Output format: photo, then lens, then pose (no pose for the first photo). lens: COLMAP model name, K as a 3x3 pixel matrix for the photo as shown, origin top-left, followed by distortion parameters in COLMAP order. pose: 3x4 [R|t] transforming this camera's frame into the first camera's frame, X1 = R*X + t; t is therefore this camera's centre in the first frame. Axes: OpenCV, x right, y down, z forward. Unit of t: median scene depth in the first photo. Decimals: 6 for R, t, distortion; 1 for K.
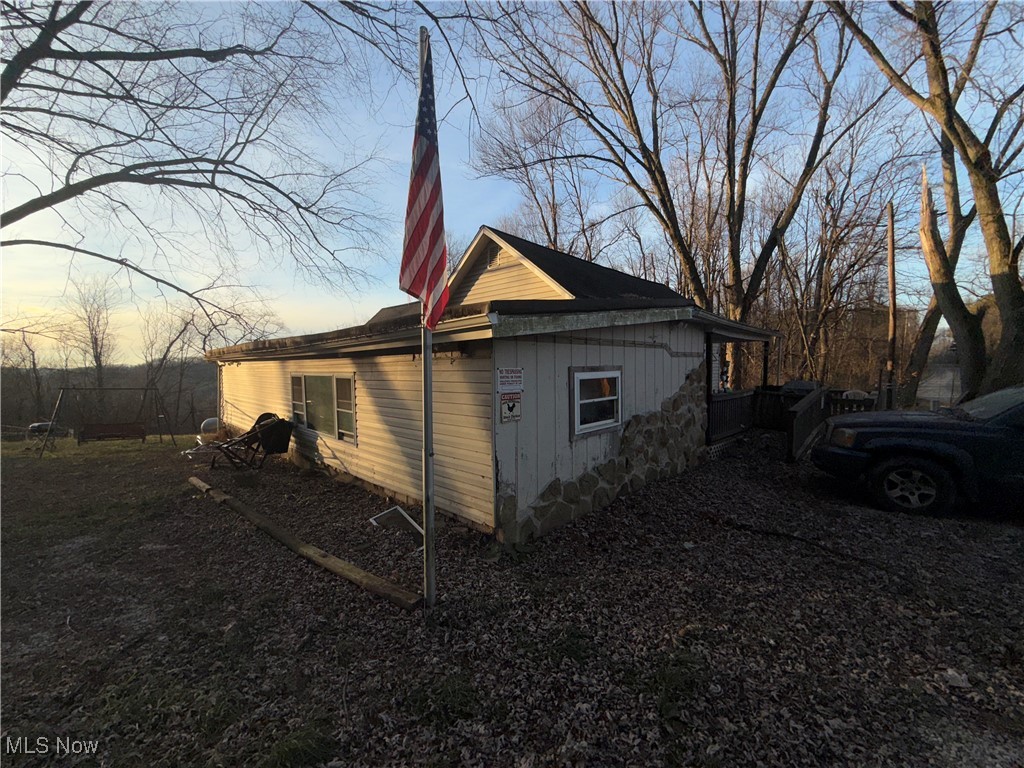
lens RADIAL K [[408.1, 0, 512.0], [0, 408.1, 384.0], [0, 0, 1]] dist [-0.000328, 0.000050]
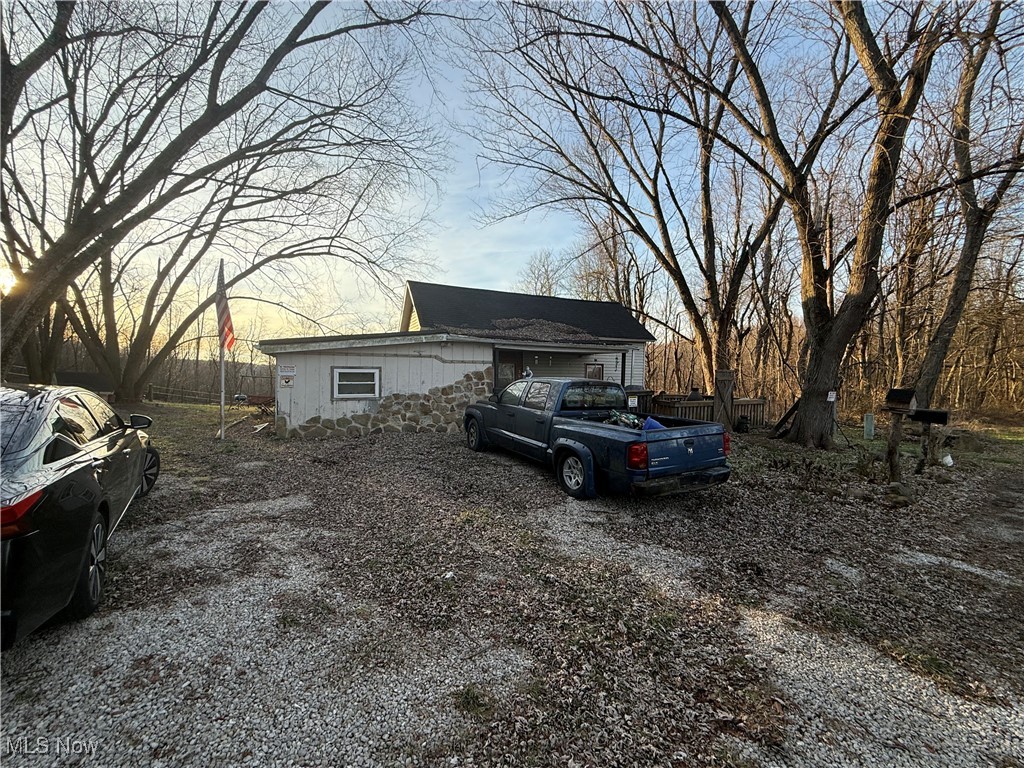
lens RADIAL K [[407.0, 0, 521.6], [0, 407.0, 381.7], [0, 0, 1]] dist [0.001515, 0.000251]
pose [[0.930277, 0.032403, -0.365425, 1.653532], [-0.040087, 0.999106, -0.013458, 0.025799], [0.364662, 0.027169, 0.930744, -0.568033]]
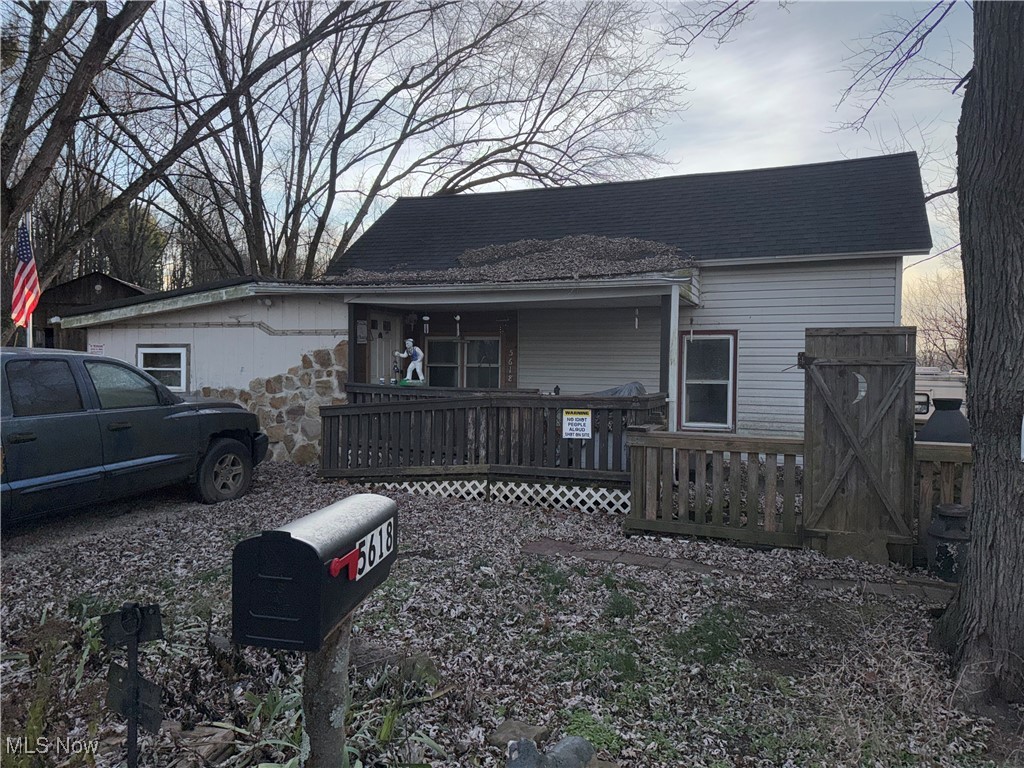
lens RADIAL K [[715.7, 0, 517.7], [0, 715.7, 386.6], [0, 0, 1]] dist [0.138943, -0.217606]
pose [[0.378589, 0.045997, -0.924421, 2.754349], [-0.056352, 0.998057, 0.026583, -0.031848], [0.923848, 0.042029, 0.380445, 1.125738]]
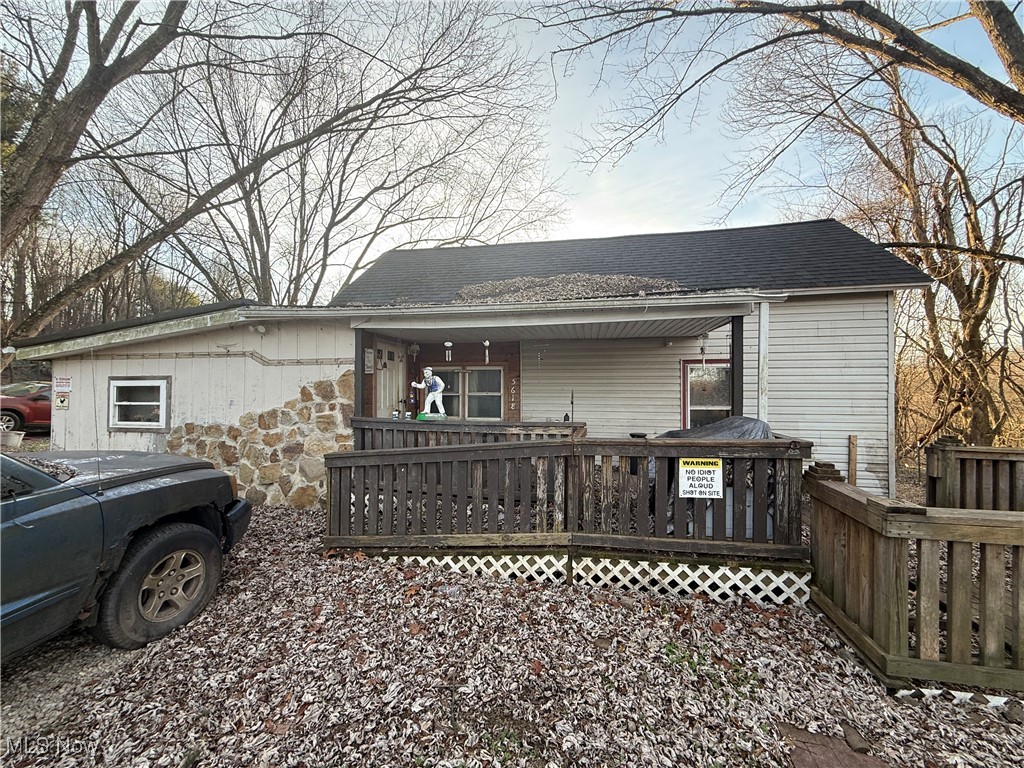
lens RADIAL K [[417.6, 0, 512.0], [0, 417.6, 384.0], [0, 0, 1]] dist [-0.002020, 0.000106]
pose [[0.539419, 0.003998, -0.842028, 1.798457], [-0.043106, 0.998809, -0.022872, -0.038238], [0.840934, 0.048634, 0.538948, 1.218134]]
